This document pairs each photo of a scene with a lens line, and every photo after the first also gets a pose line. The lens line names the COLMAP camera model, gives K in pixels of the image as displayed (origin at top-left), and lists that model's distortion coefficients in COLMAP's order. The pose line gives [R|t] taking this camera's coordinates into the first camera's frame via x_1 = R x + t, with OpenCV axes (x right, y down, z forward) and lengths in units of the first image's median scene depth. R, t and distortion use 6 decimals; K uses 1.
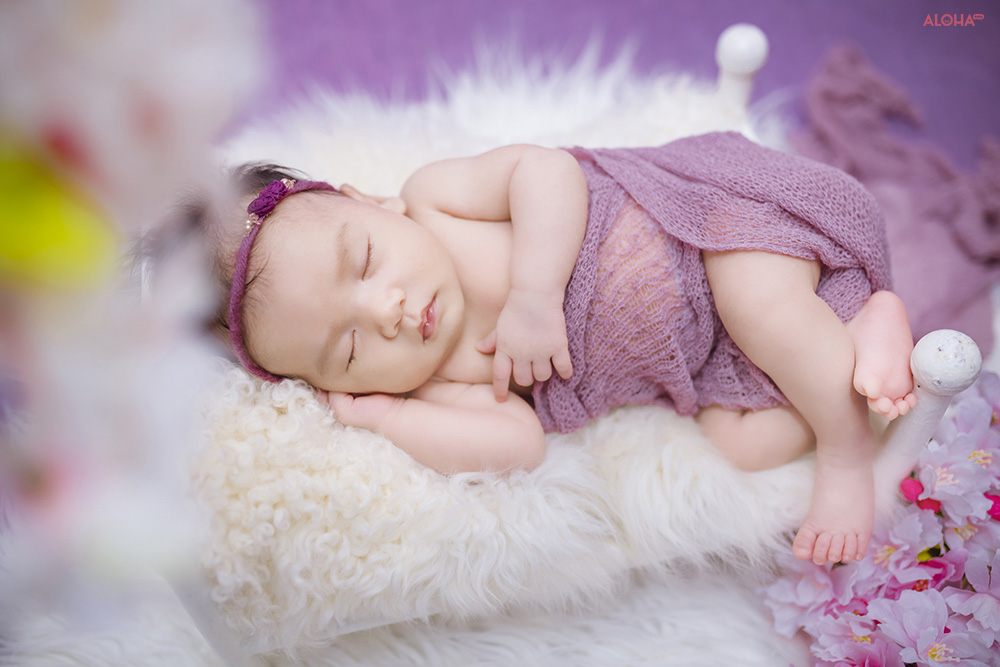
lens RADIAL K [[975.9, 0, 500.0], [0, 975.9, 333.5], [0, 0, 1]] dist [0.000132, -0.003479]
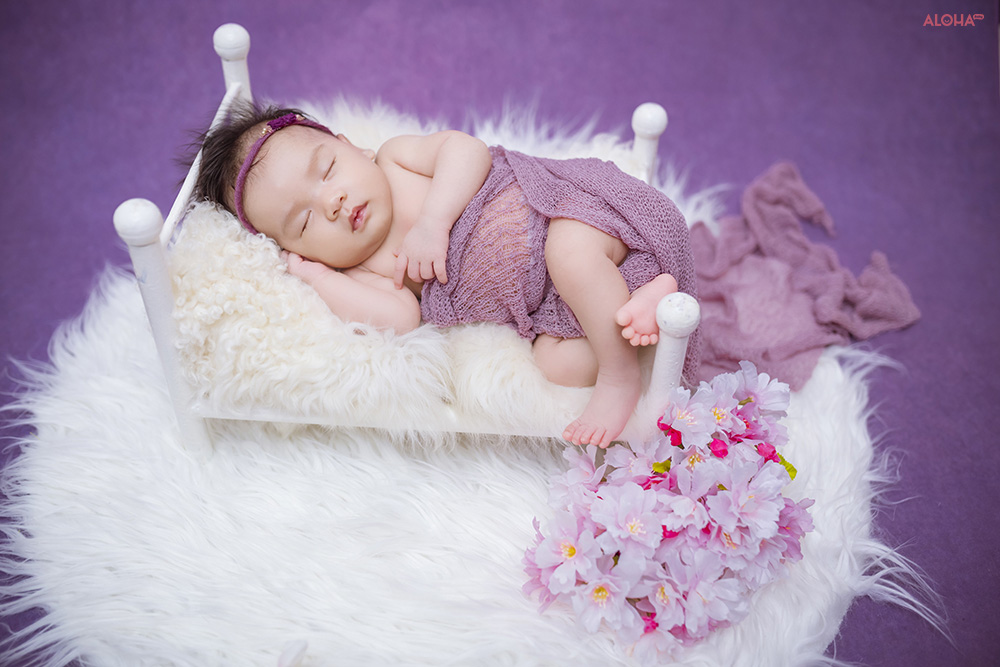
lens RADIAL K [[975.9, 0, 500.0], [0, 975.9, 333.5], [0, 0, 1]] dist [0.000132, -0.003479]
pose [[0.960392, 0.231983, -0.154373, 0.401061], [-0.251786, 0.959793, -0.124102, 0.282757], [0.119376, 0.158055, 0.980188, -0.433439]]
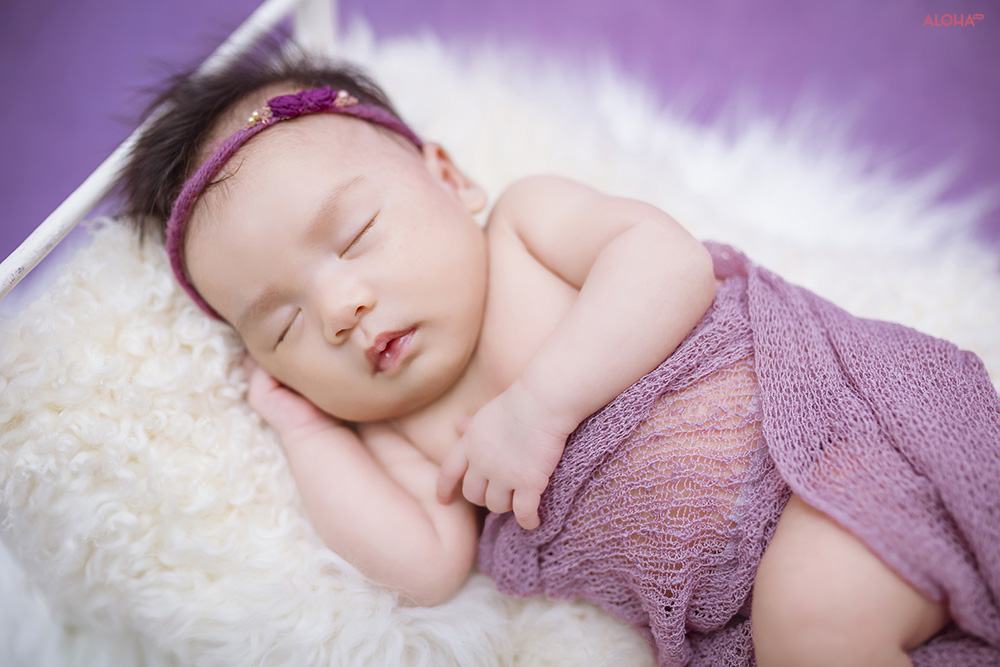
lens RADIAL K [[1032.9, 0, 482.7], [0, 1032.9, 378.3], [0, 0, 1]] dist [0.004225, 0.001430]
pose [[0.792986, 0.532756, -0.295542, 0.207085], [-0.523741, 0.843938, 0.116035, -0.114992], [0.311237, 0.062774, 0.948257, 0.281370]]
